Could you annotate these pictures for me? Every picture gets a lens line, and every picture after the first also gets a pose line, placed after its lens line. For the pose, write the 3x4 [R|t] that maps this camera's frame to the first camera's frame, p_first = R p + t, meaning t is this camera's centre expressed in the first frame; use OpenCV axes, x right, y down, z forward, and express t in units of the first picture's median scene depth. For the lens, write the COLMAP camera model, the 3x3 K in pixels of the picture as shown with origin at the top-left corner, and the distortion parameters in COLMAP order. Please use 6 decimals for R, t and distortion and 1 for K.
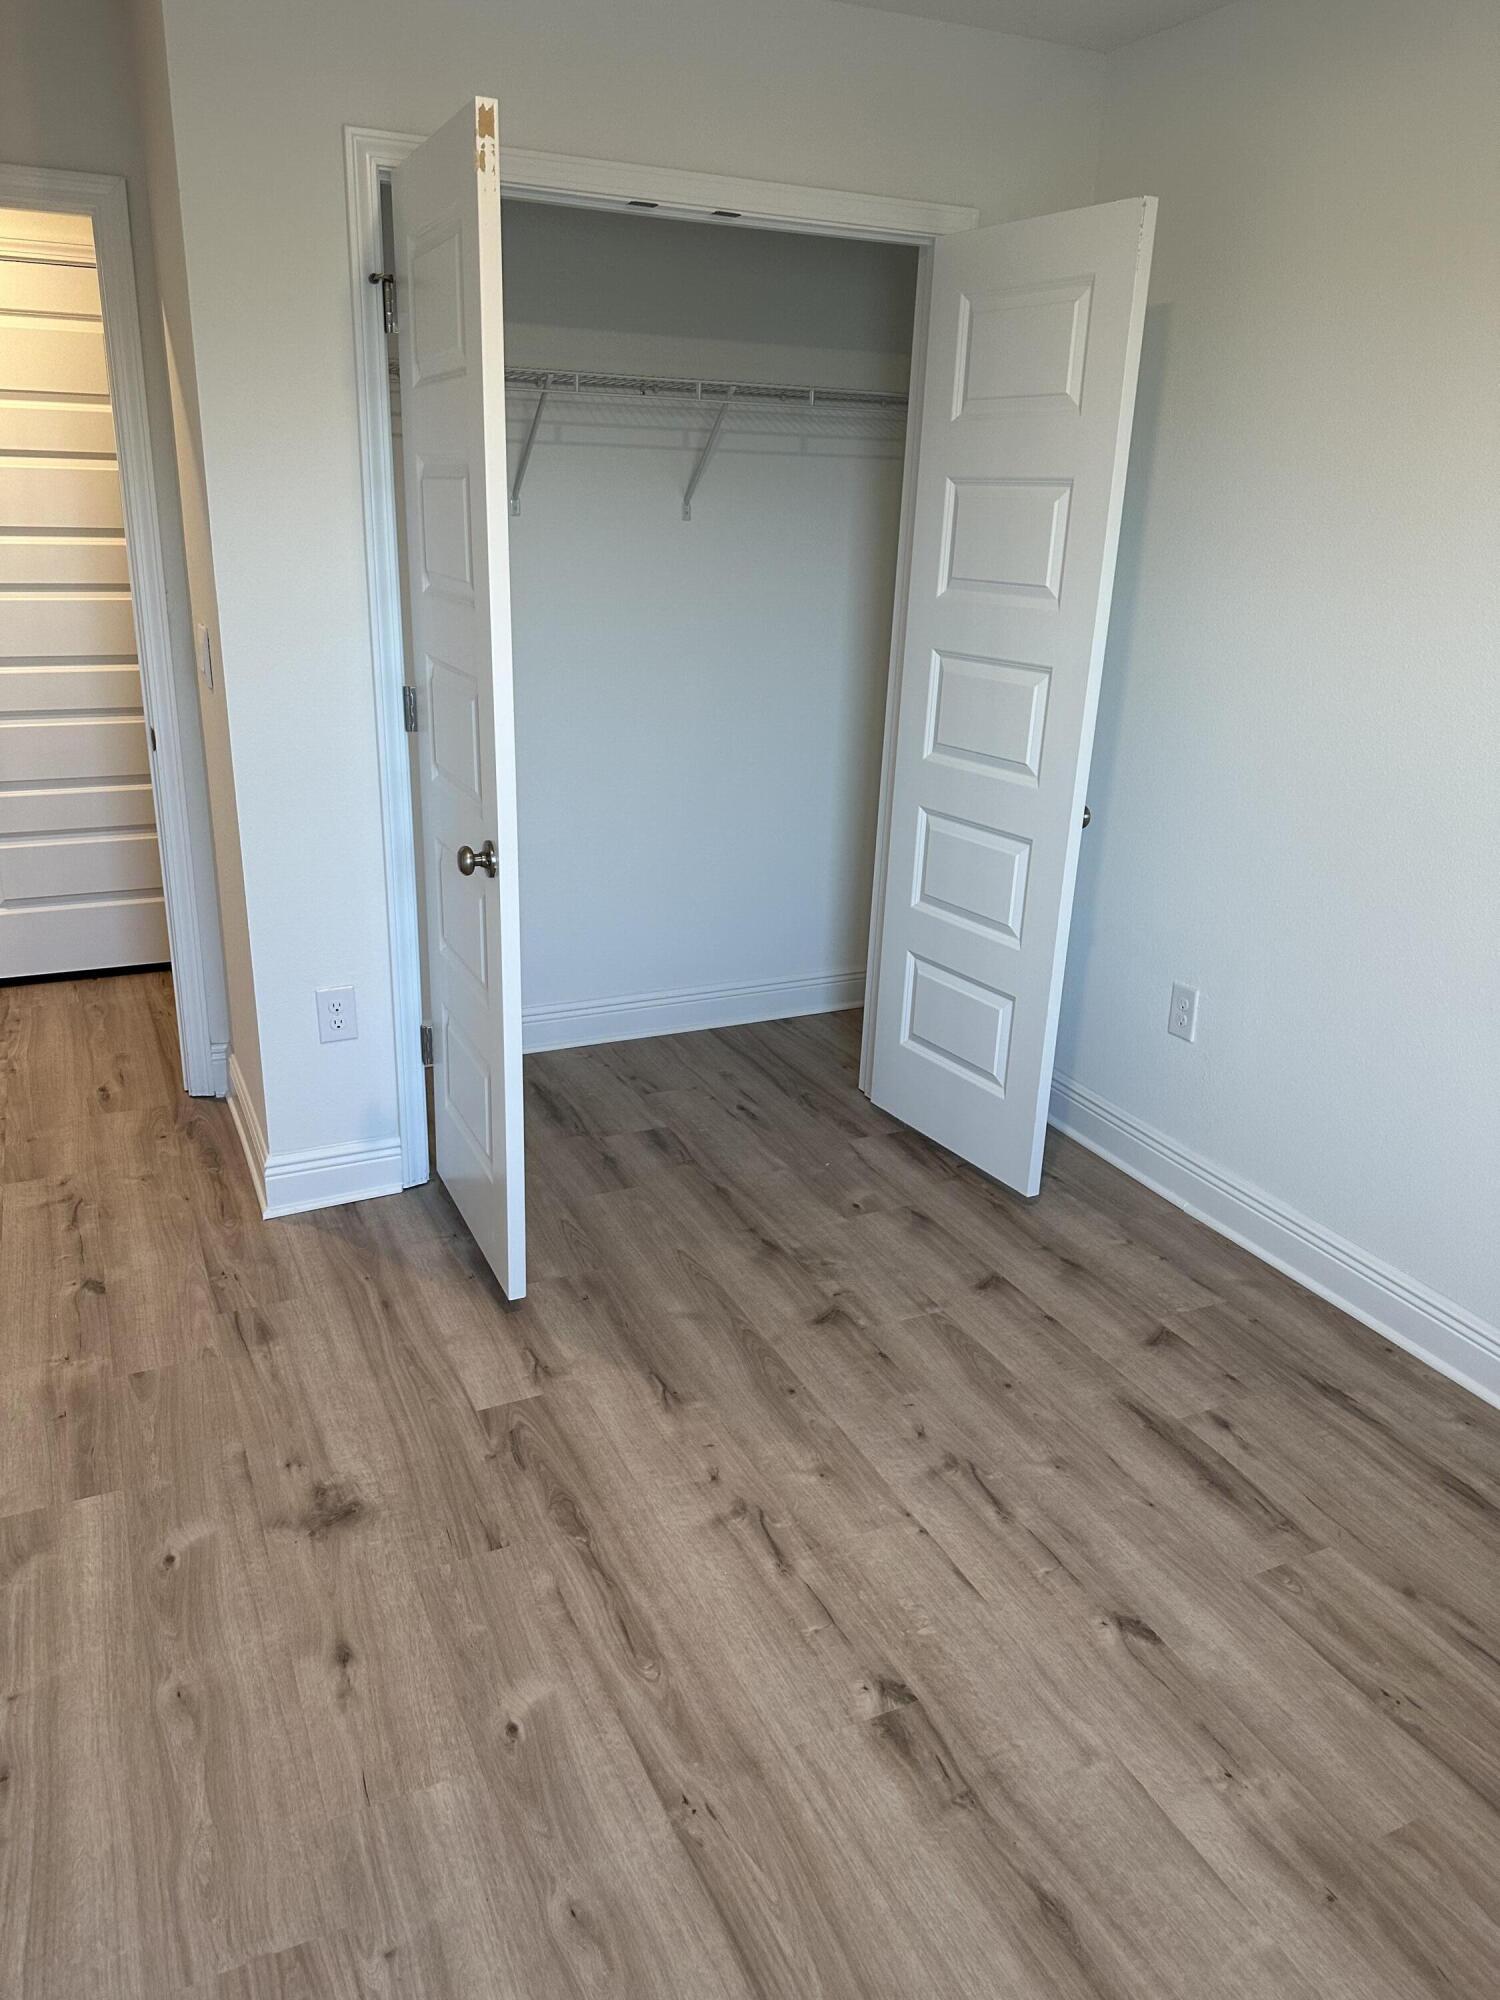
lens RADIAL K [[1402.8, 0, 737.6], [0, 1402.8, 997.5], [0, 0, 1]] dist [0.020782, -0.029313]
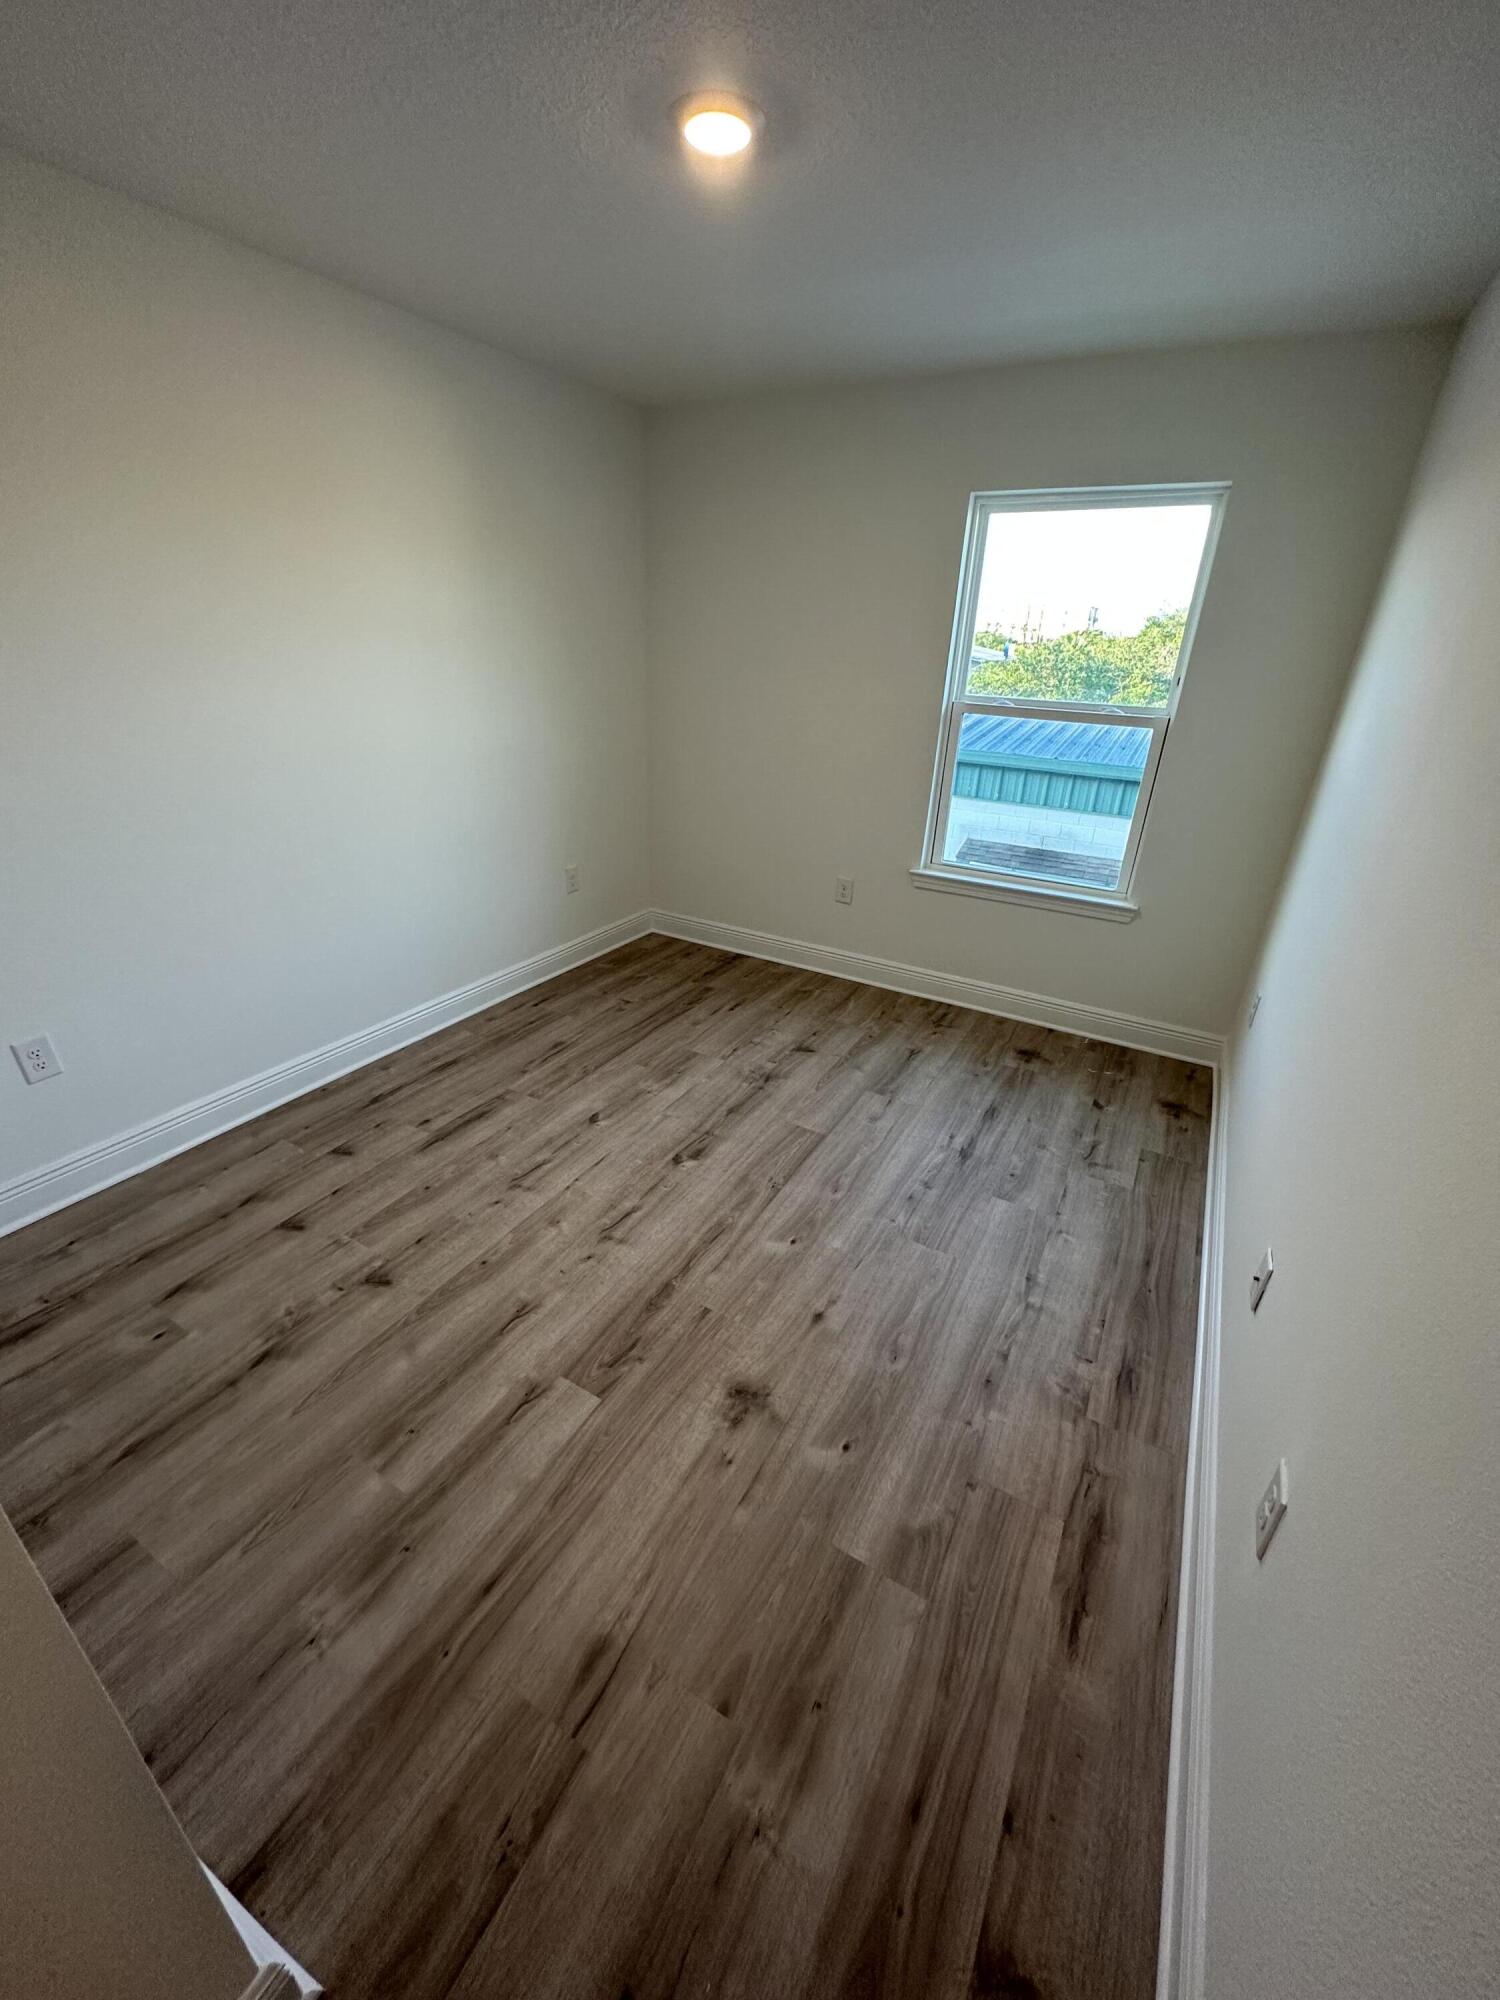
lens RADIAL K [[835.3, 0, 741.0], [0, 835.3, 995.6], [0, 0, 1]] dist [0.012540, 0.000076]
pose [[-0.575493, -0.378024, 0.725193, -0.731522], [0.225713, 0.778891, 0.585134, -0.442256], [-0.786041, 0.500426, -0.362922, 1.084991]]
